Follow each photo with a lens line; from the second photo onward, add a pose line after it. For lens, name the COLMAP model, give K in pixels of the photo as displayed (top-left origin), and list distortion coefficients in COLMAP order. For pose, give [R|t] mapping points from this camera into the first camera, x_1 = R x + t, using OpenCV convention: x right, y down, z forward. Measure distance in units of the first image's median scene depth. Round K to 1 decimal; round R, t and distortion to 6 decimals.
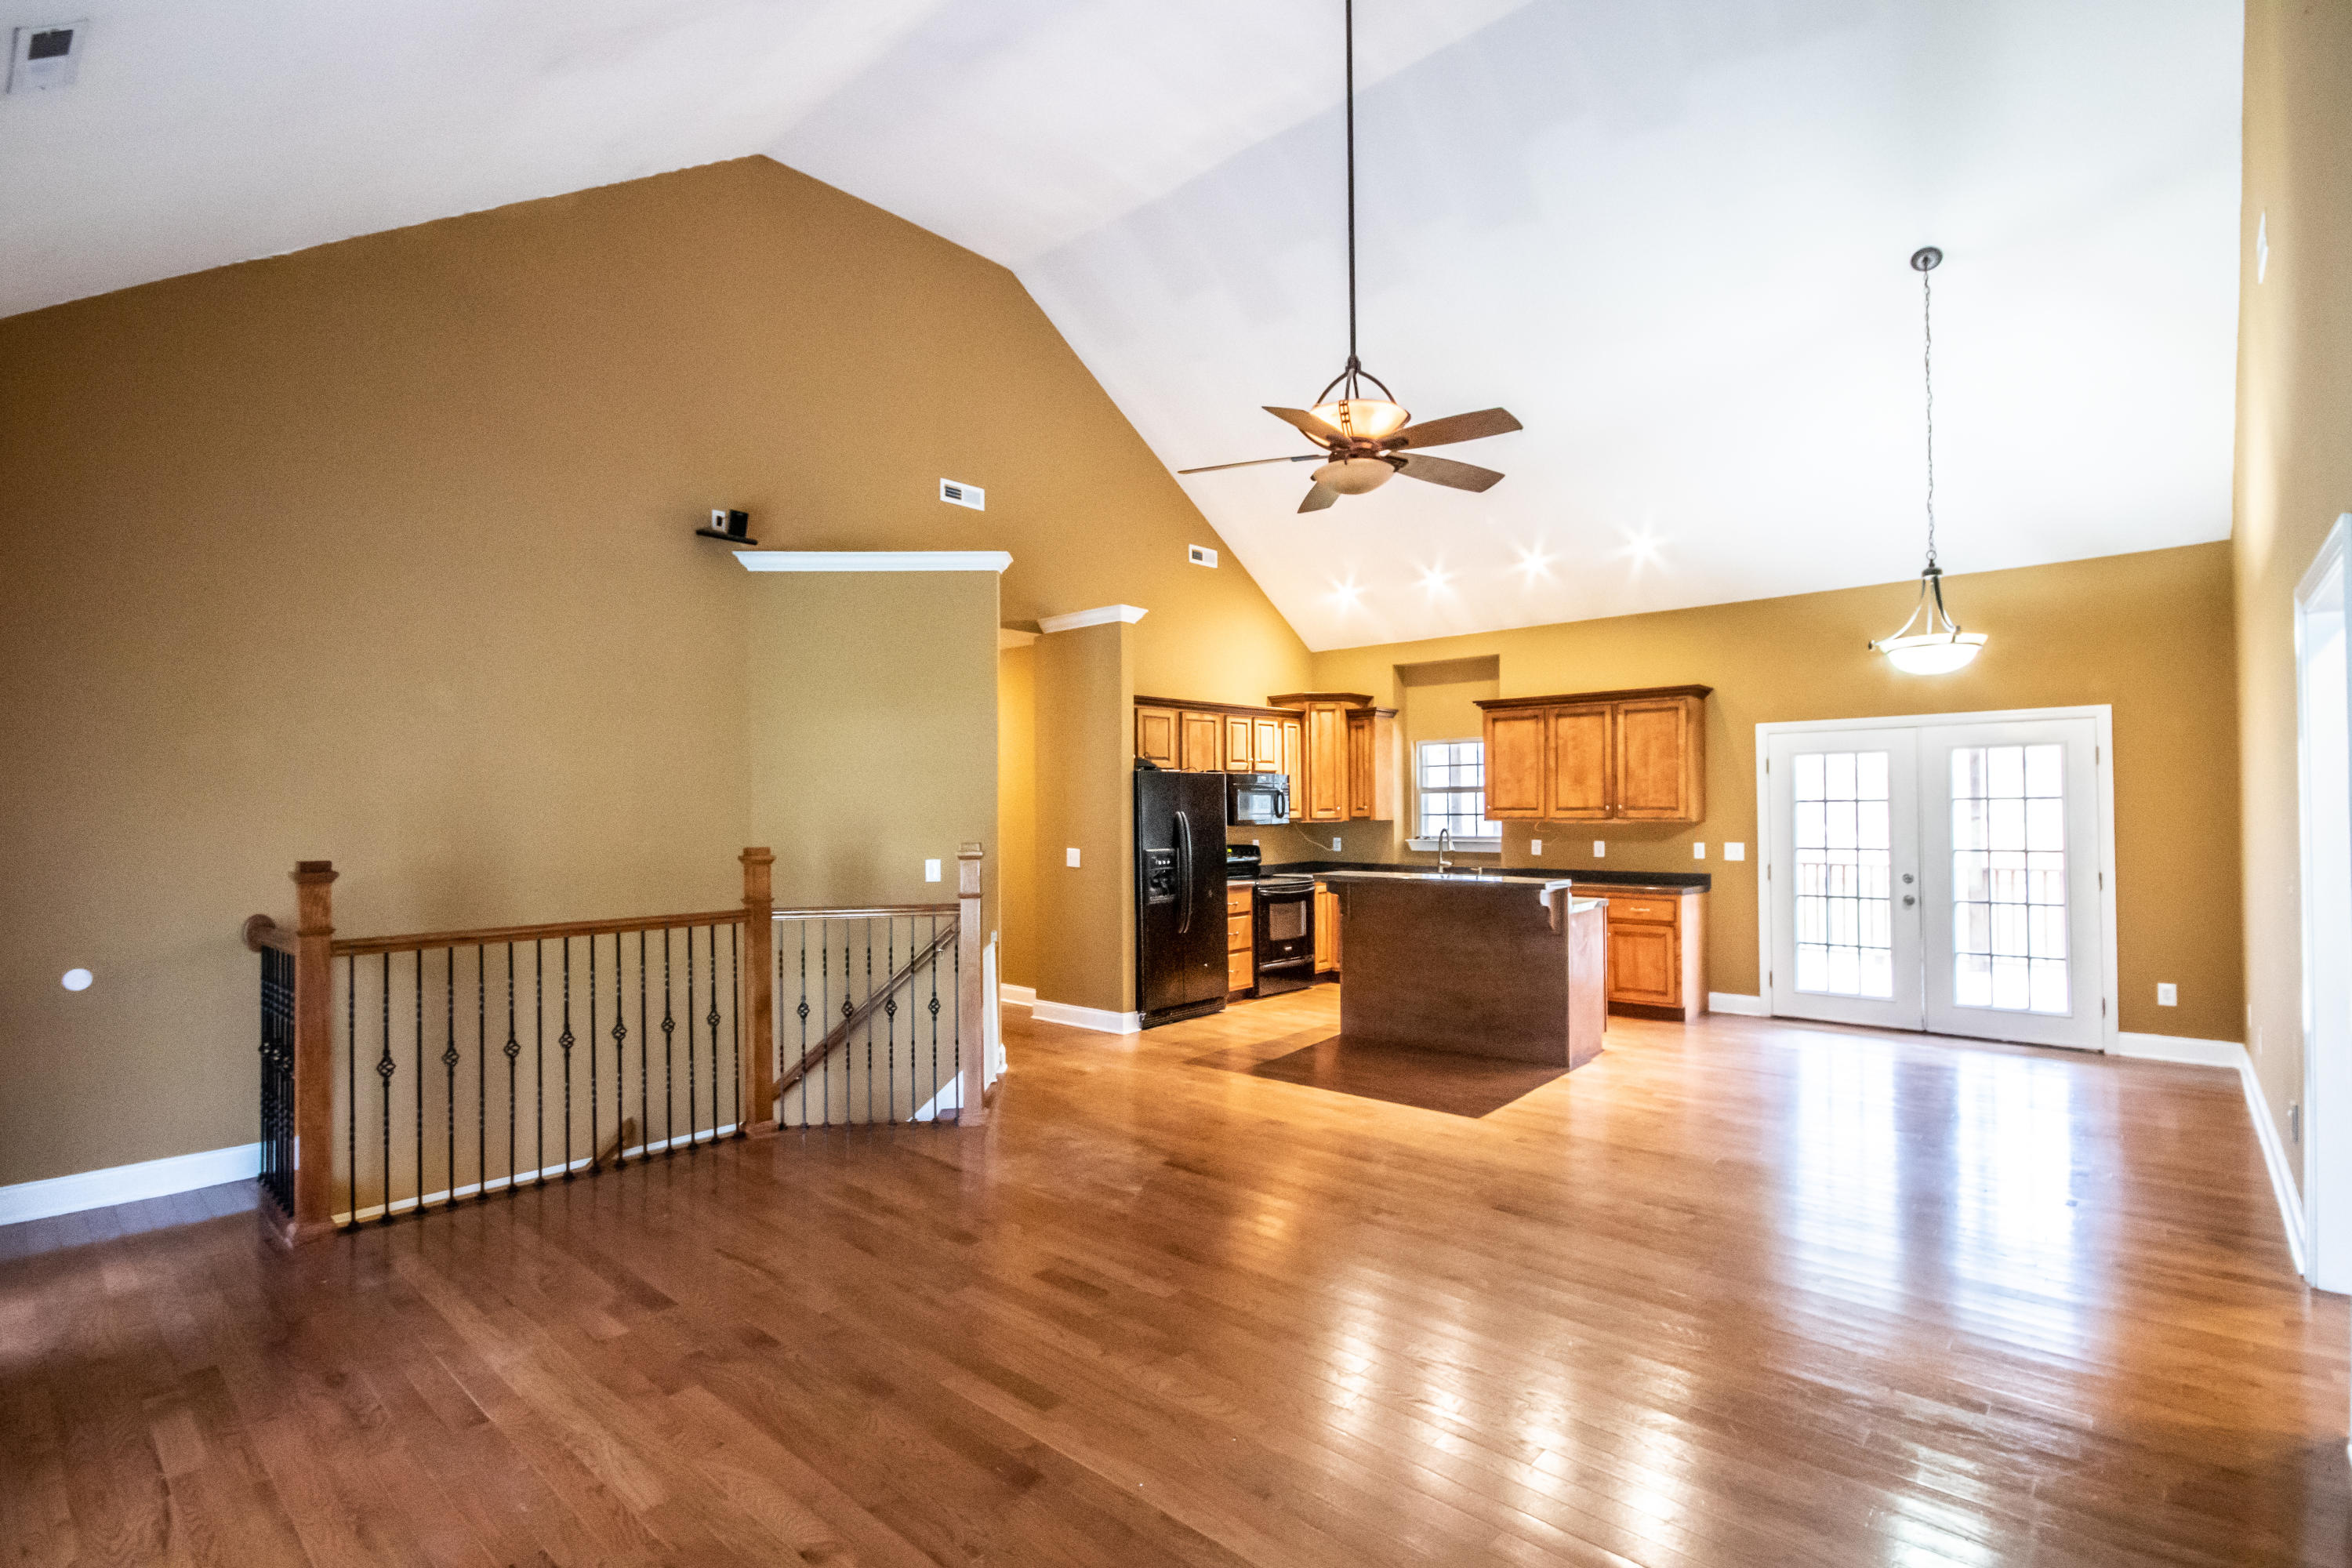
lens RADIAL K [[1085.5, 0, 1178.8], [0, 1085.5, 805.8], [0, 0, 1]] dist [-0.004271, -0.005813]
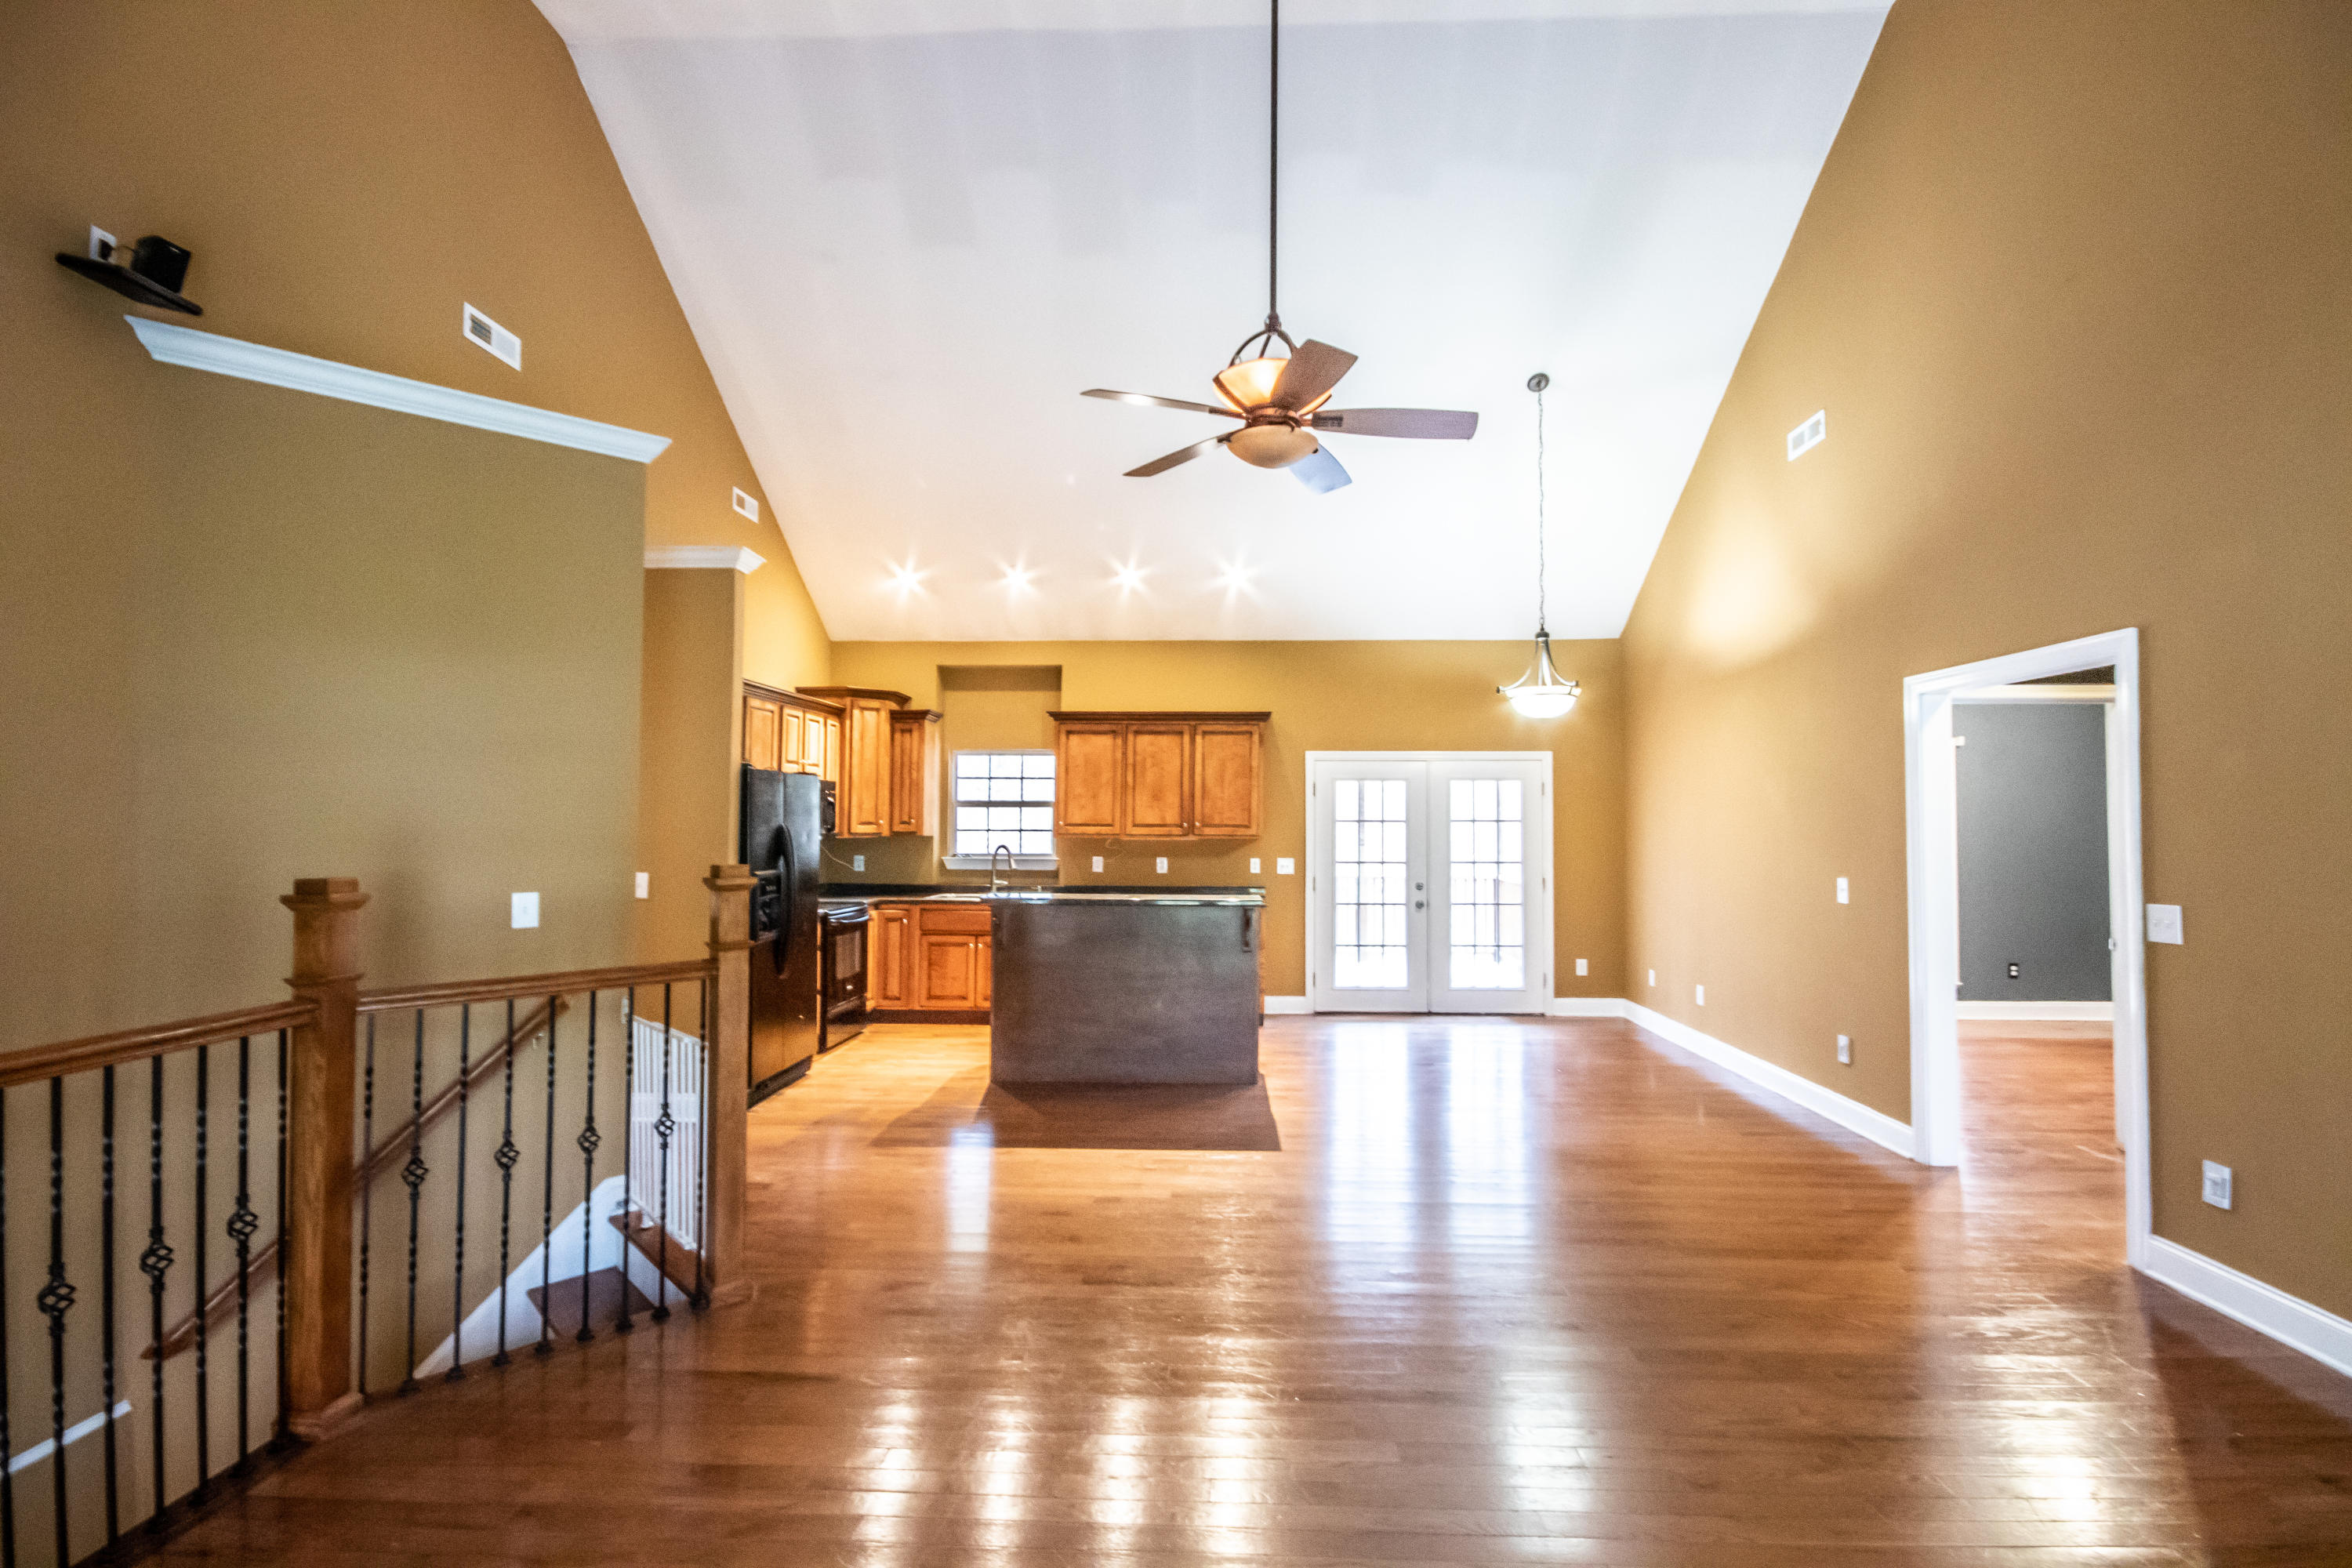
lens RADIAL K [[1085.5, 0, 1195.2], [0, 1085.5, 793.6], [0, 0, 1]] dist [-0.004271, -0.005813]
pose [[0.765028, 0.030217, 0.643287, -0.264702], [-0.011884, 0.999391, -0.032811, 0.006064], [-0.643887, 0.017456, 0.764921, 0.211837]]
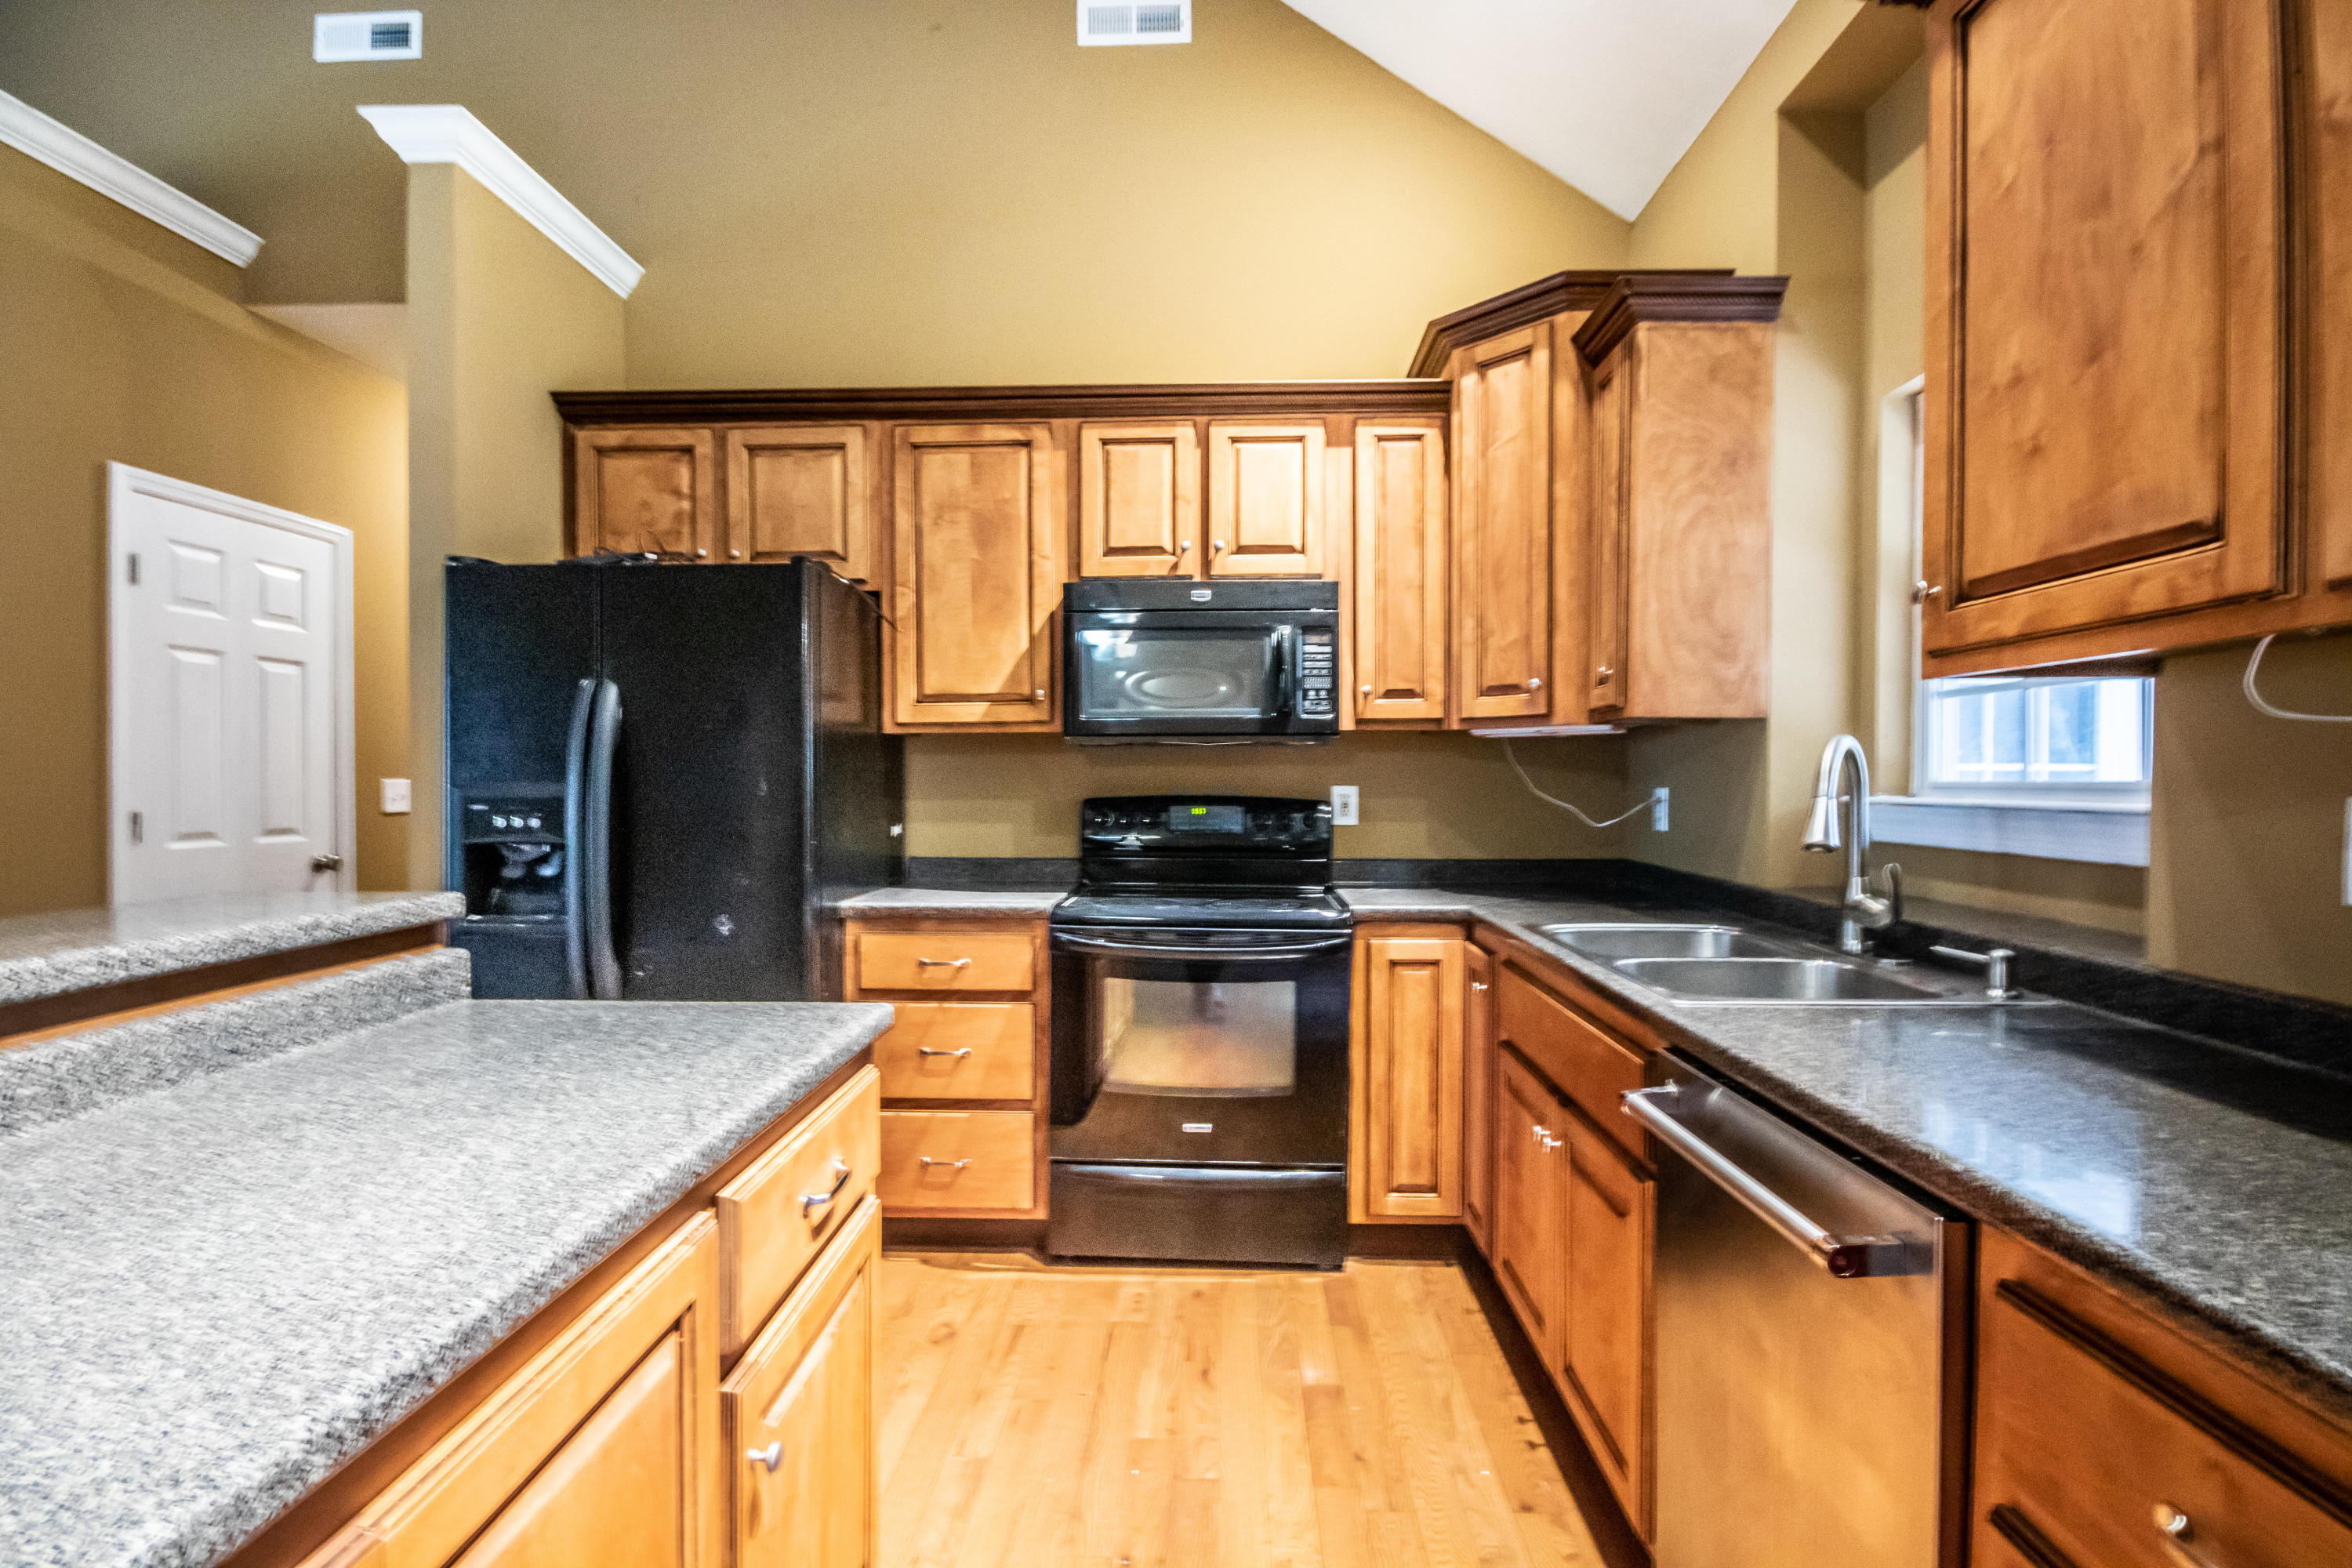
lens RADIAL K [[1085.5, 0, 1186.0], [0, 1085.5, 796.0], [0, 0, 1]] dist [-0.004271, -0.005813]
pose [[0.652948, 0.023287, -0.757045, 0.371149], [-0.005665, 0.999649, 0.025864, 0.031641], [0.757382, -0.012599, 0.652851, 0.886683]]
